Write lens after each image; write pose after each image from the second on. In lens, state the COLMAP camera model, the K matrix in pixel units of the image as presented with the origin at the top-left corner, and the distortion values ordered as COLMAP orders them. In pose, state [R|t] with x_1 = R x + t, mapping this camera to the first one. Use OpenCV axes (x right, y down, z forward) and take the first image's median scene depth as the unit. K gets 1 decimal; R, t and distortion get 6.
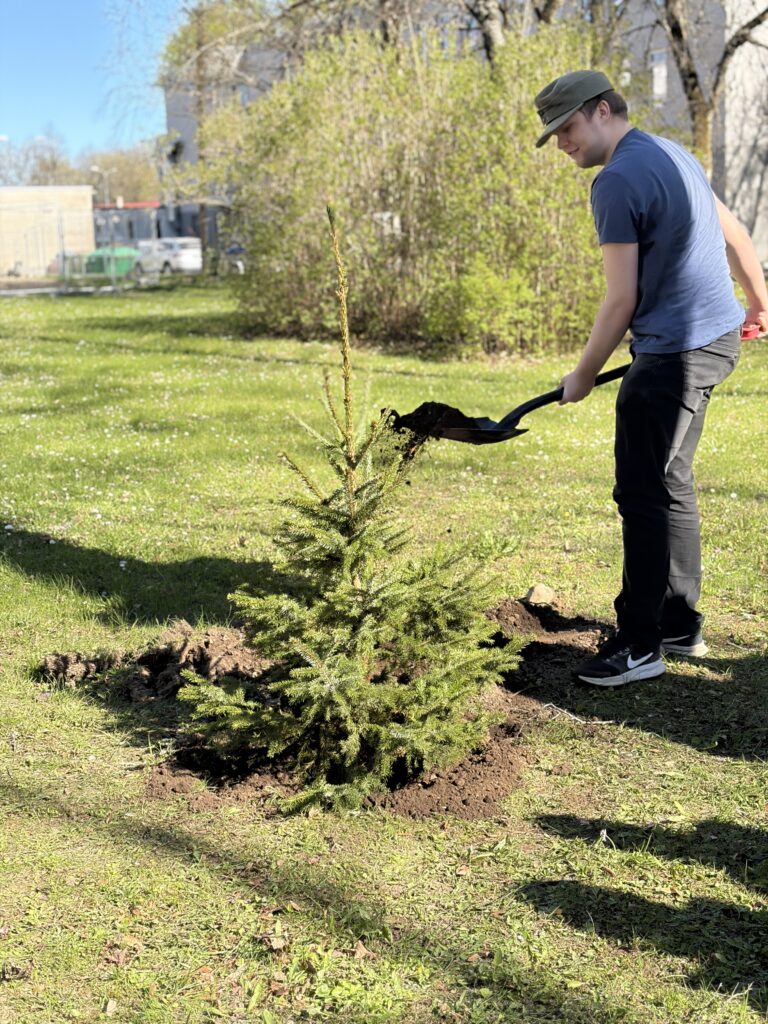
lens RADIAL K [[1515.9, 0, 385.5], [0, 1515.9, 532.8], [0, 0, 1]] dist [0.277003, -0.948803]
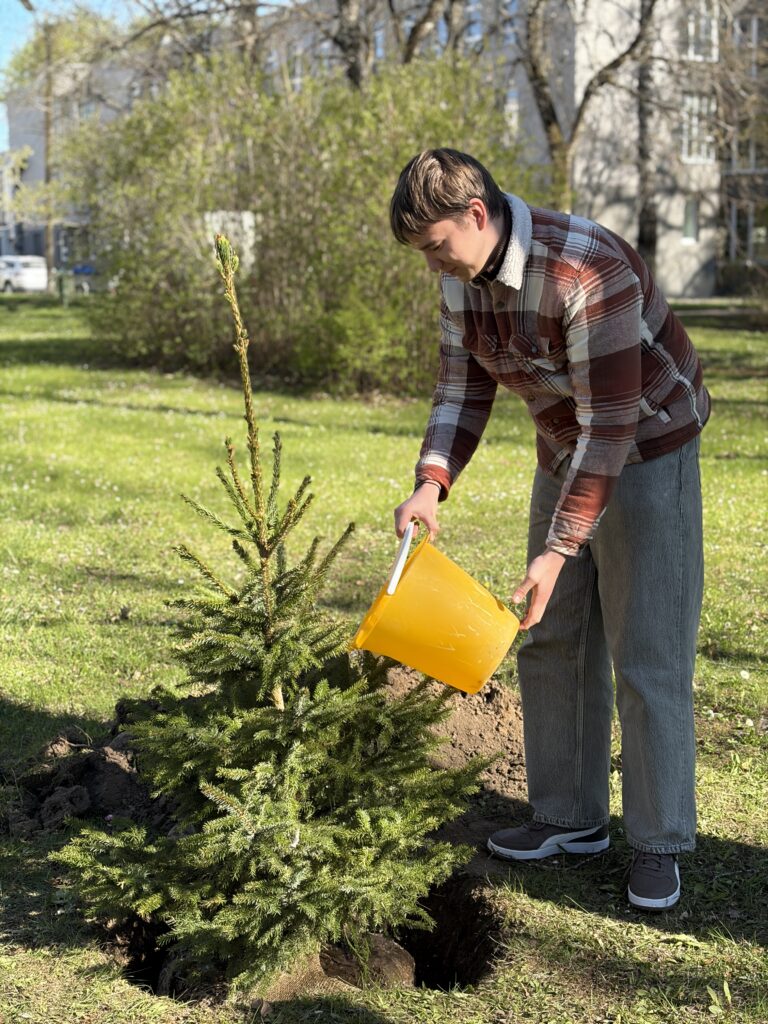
lens RADIAL K [[1507.3, 0, 384.0], [0, 1507.3, 512.0], [0, 0, 1]] dist [0.171864, -0.110346]
pose [[0.994101, 0.012980, 0.107682, -0.020347], [-0.009996, 0.999552, -0.028203, -0.015019], [-0.108000, 0.026961, 0.993785, 0.055010]]
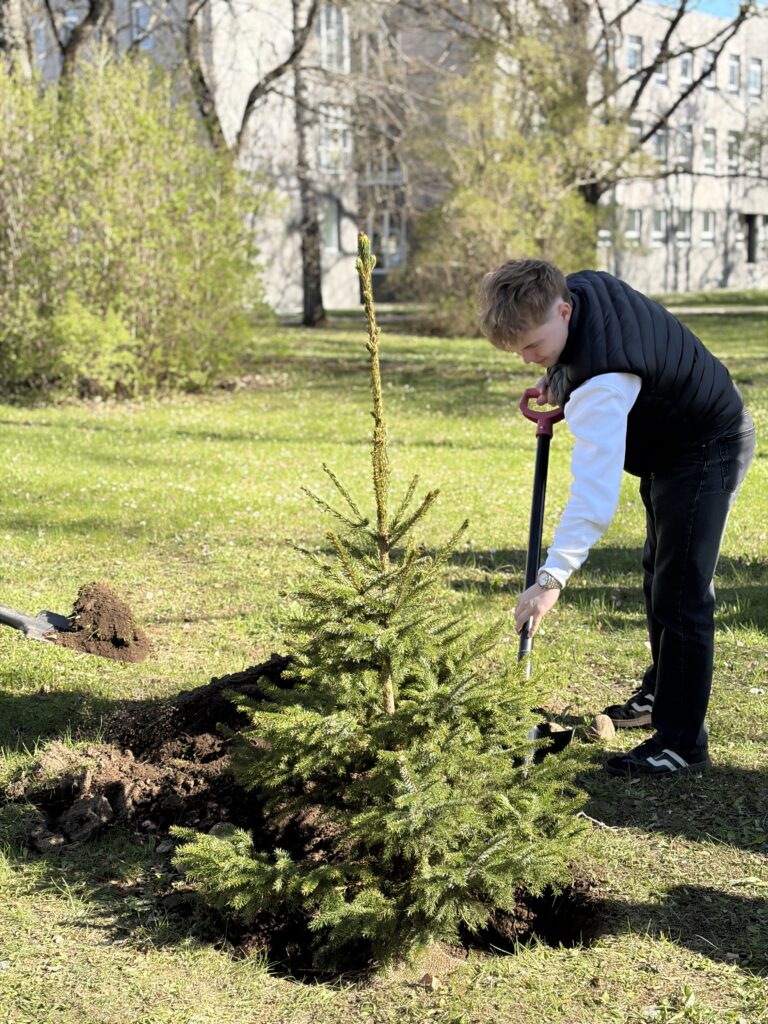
lens RADIAL K [[1519.4, 0, 364.1], [0, 1519.4, 509.6], [0, 0, 1]] dist [0.275758, -0.983757]
pose [[0.937987, -0.030440, 0.345331, -0.098991], [0.044642, 0.998450, -0.033247, -0.011582], [-0.343784, 0.046602, 0.937892, 0.066807]]
